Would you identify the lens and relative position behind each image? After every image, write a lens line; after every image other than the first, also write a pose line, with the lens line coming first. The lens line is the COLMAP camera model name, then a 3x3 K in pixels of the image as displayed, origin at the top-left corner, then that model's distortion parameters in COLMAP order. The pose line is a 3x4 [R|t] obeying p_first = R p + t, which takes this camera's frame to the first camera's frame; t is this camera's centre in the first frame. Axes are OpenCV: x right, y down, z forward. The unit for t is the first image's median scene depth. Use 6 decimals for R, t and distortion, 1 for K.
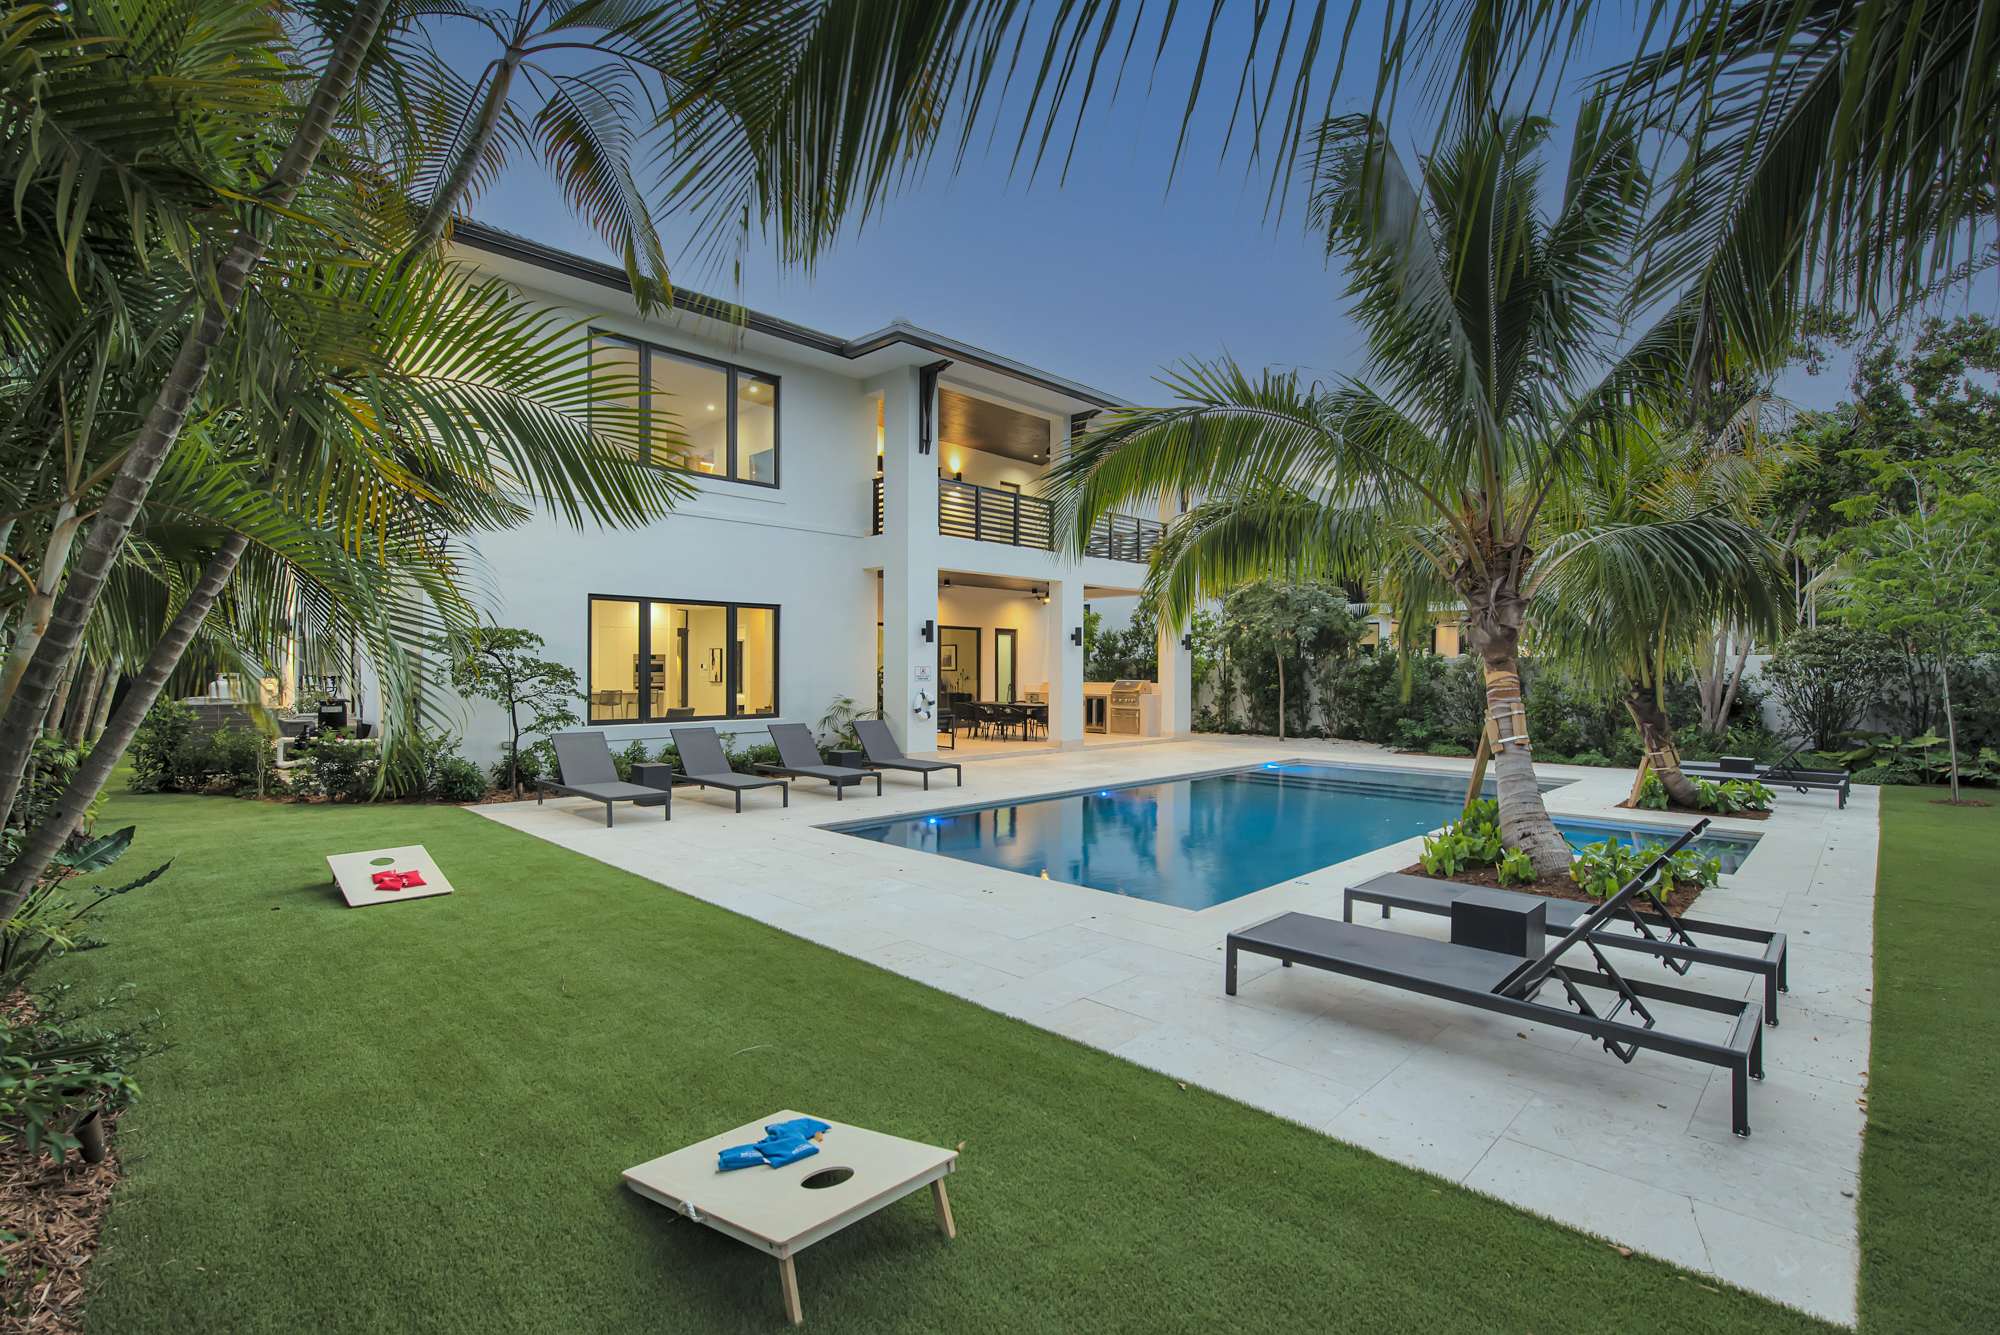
lens RADIAL K [[915.4, 0, 1000.0], [0, 915.4, 667.5], [0, 0, 1]] dist [0.000961, -0.000055]
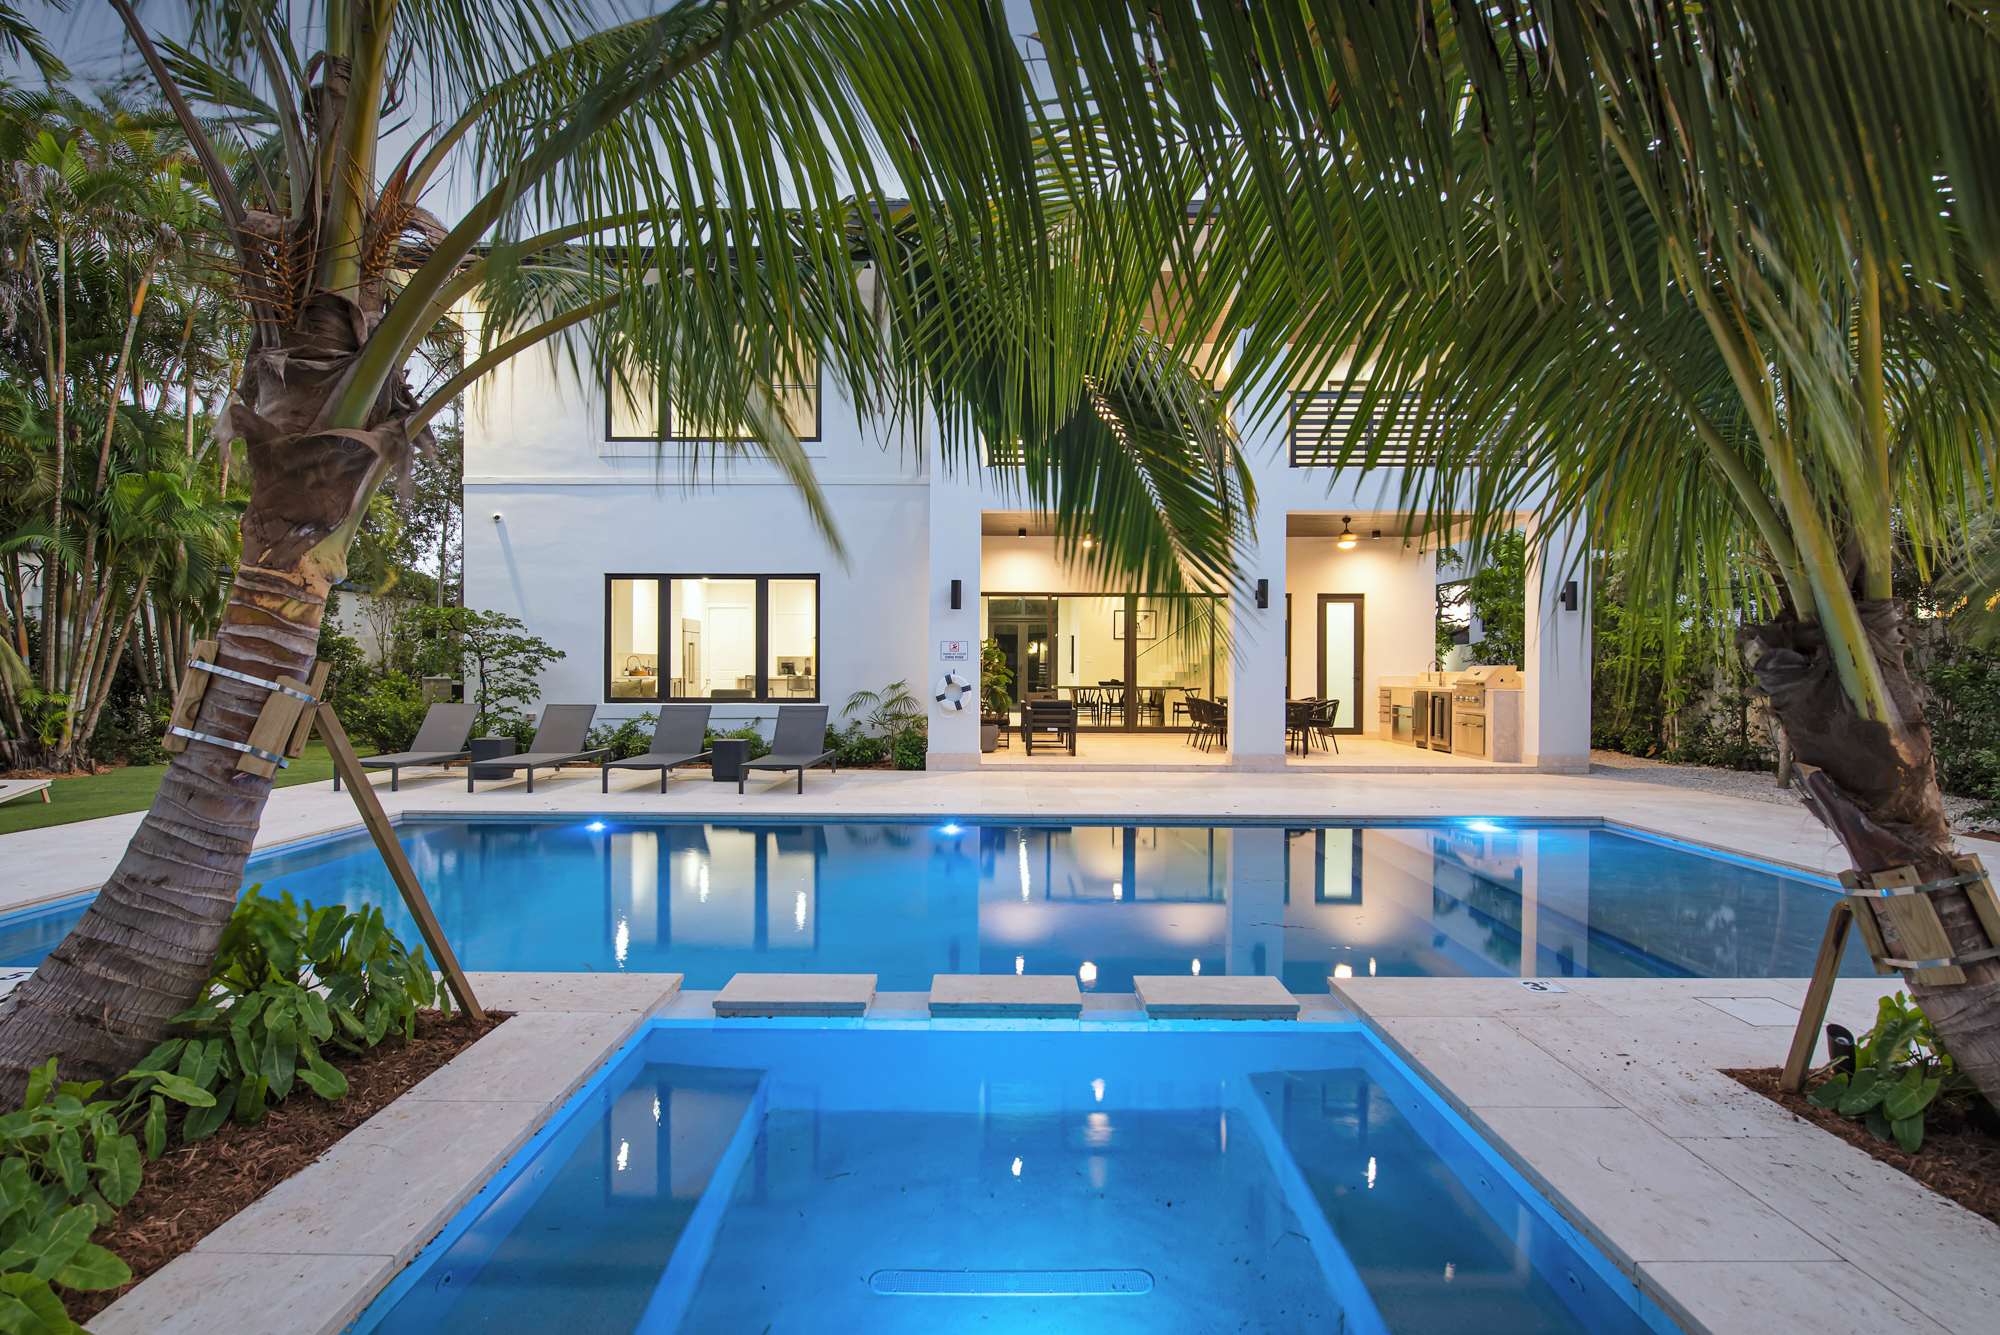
lens RADIAL K [[950.9, 0, 1000.0], [0, 950.9, 667.5], [0, 0, 1]] dist [0.000178, 0.000019]
pose [[0.695636, 0.000331, -0.718395, 0.509747], [-0.000100, 1.000000, 0.000364, 0.019924], [0.718395, -0.000181, 0.695636, 0.465198]]
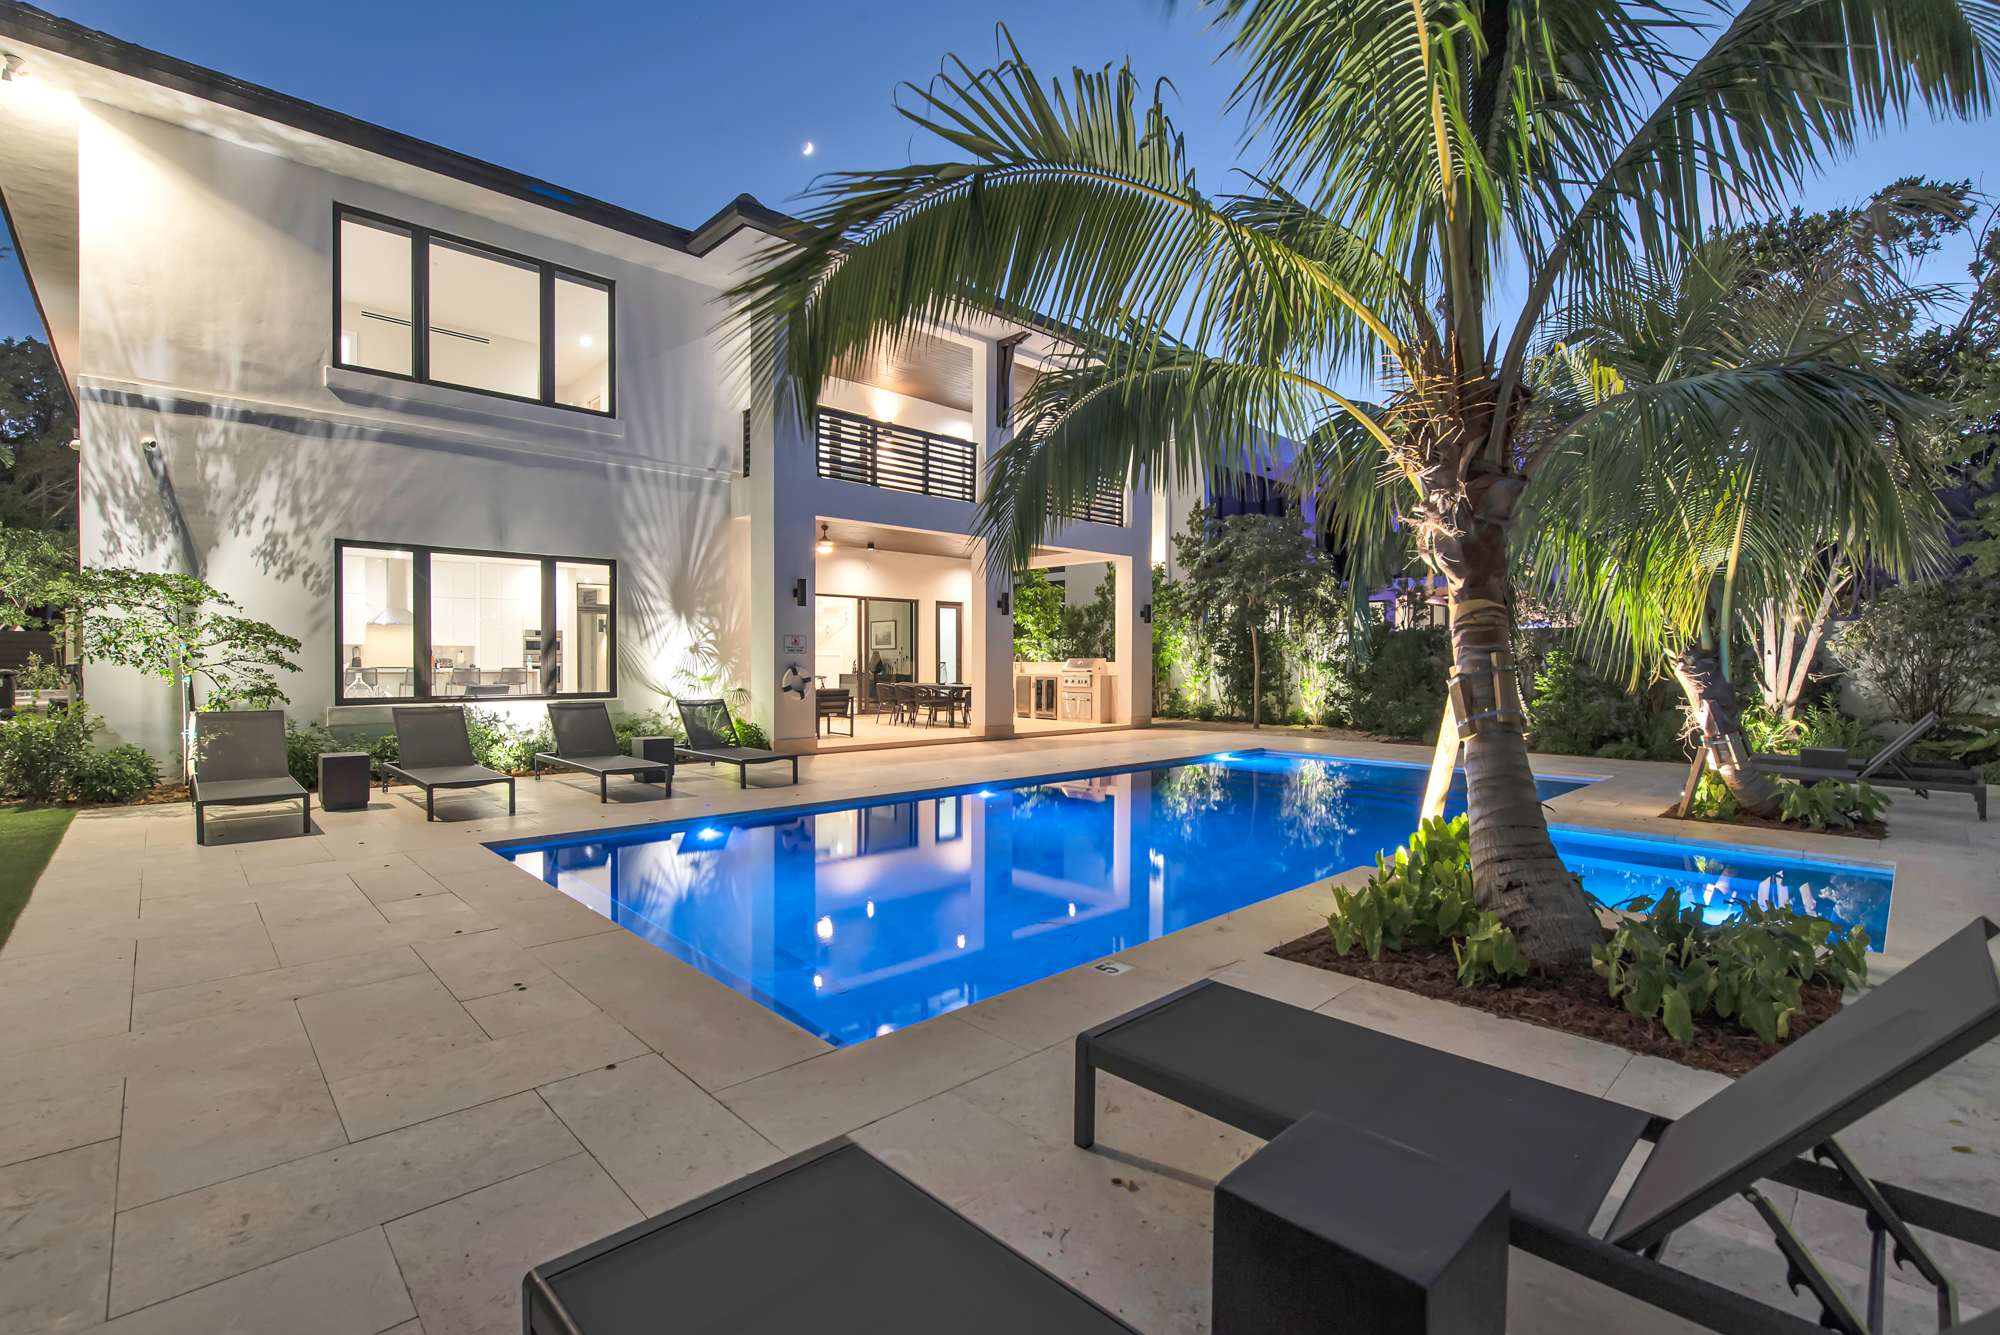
lens RADIAL K [[896.0, 0, 1000.0], [0, 896.0, 667.5], [0, 0, 1]] dist [-0.005535, -0.000279]
pose [[0.999448, -0.000403, -0.033218, 0.124746], [0.000708, 0.999958, 0.009177, 0.020223], [0.033213, -0.009196, 0.999406, 0.199688]]
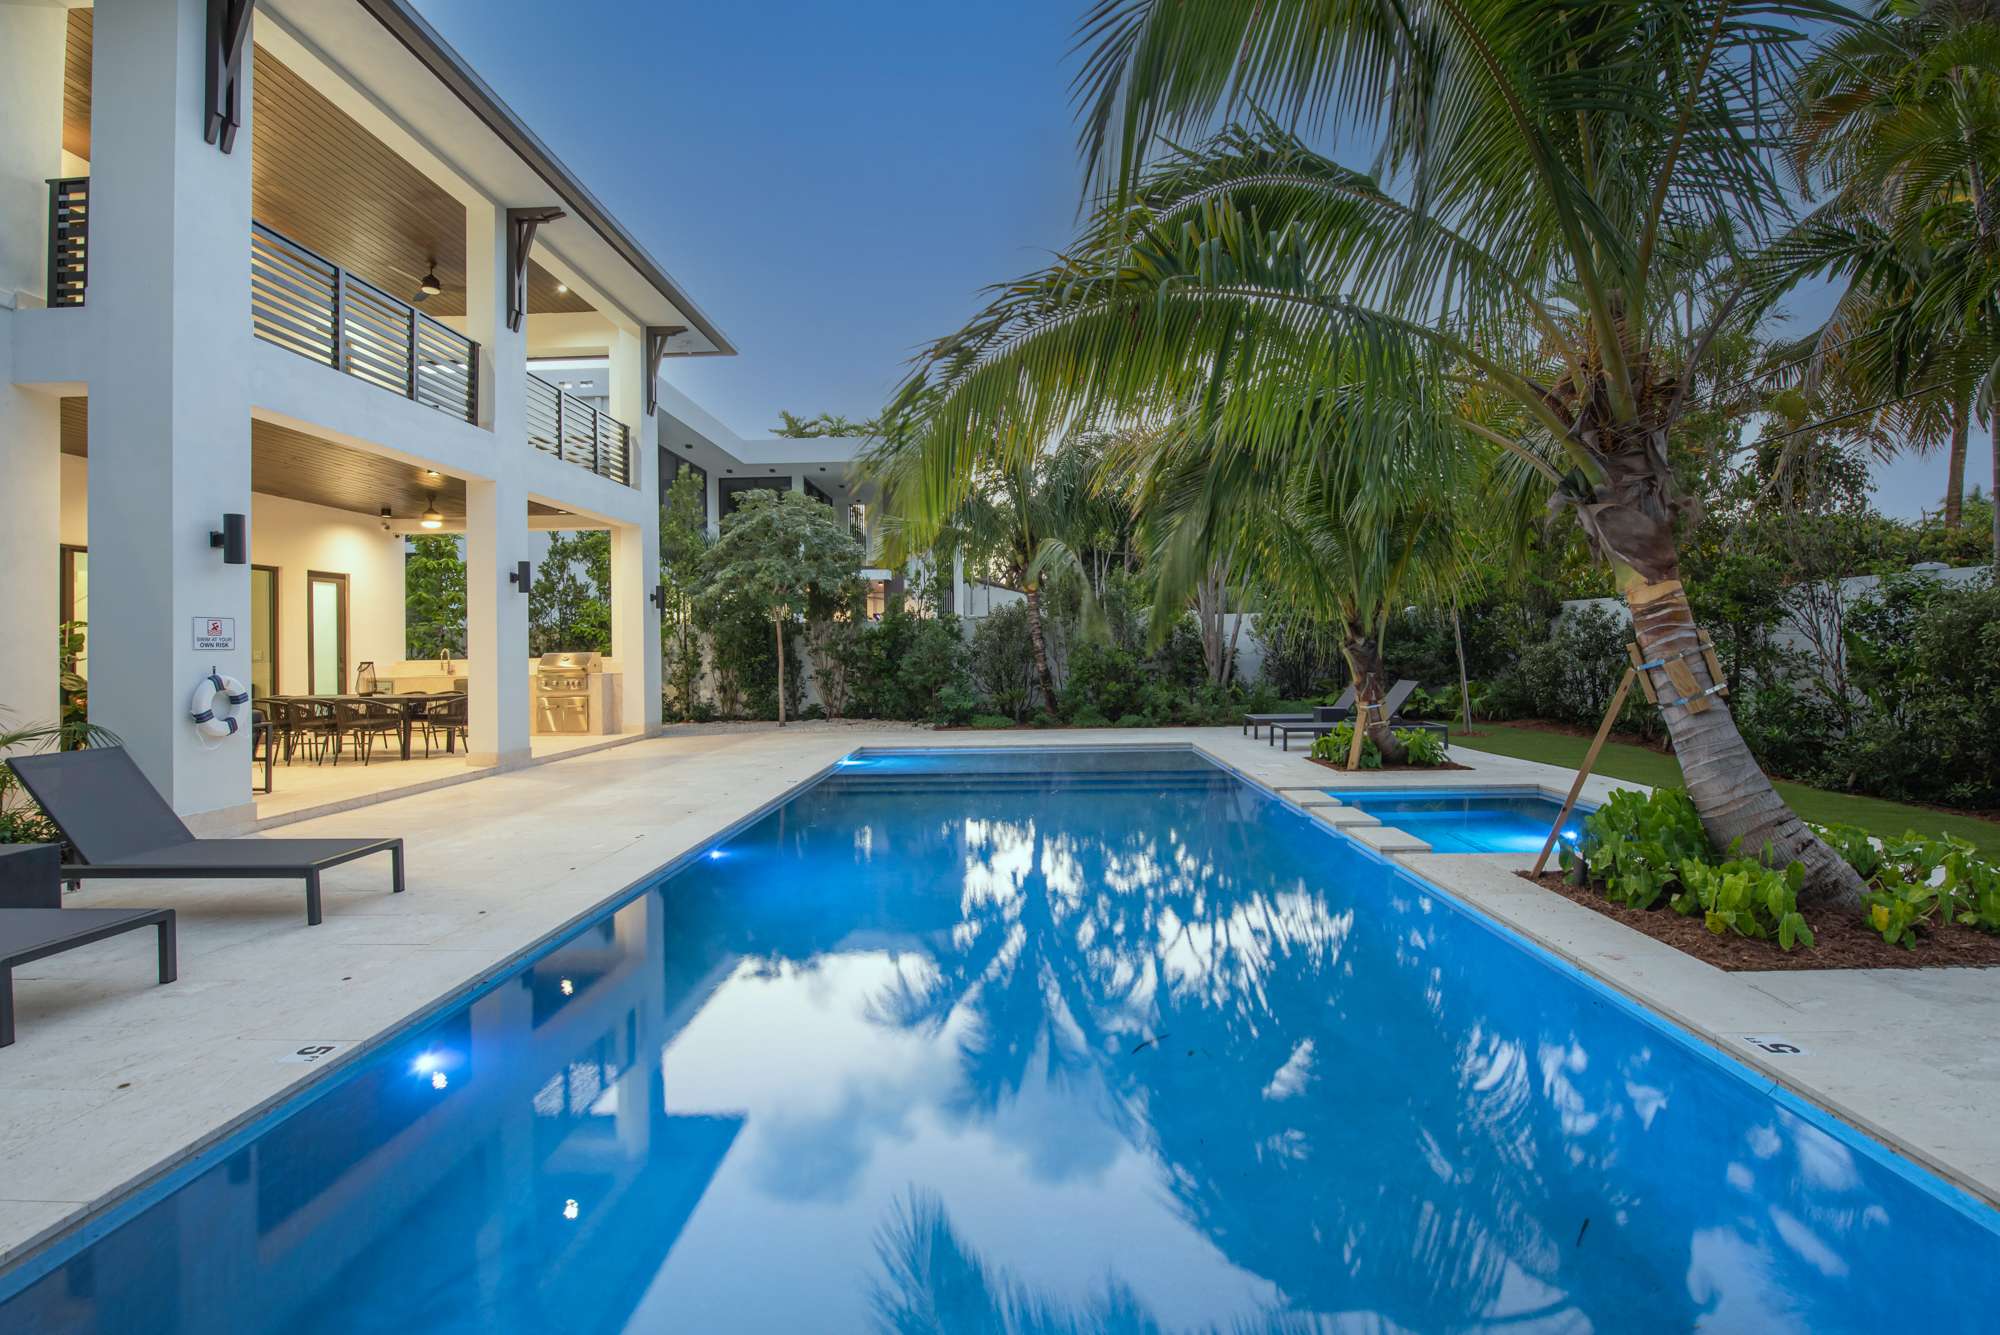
lens RADIAL K [[891.5, 0, 1006.0], [0, 891.5, 636.6], [0, 0, 1]] dist [-0.014177, 0.000028]
pose [[0.731145, -0.006976, 0.682186, -0.093773], [0.017981, 0.999797, -0.009048, 0.018441], [-0.681985, 0.018882, 0.731122, 0.415790]]
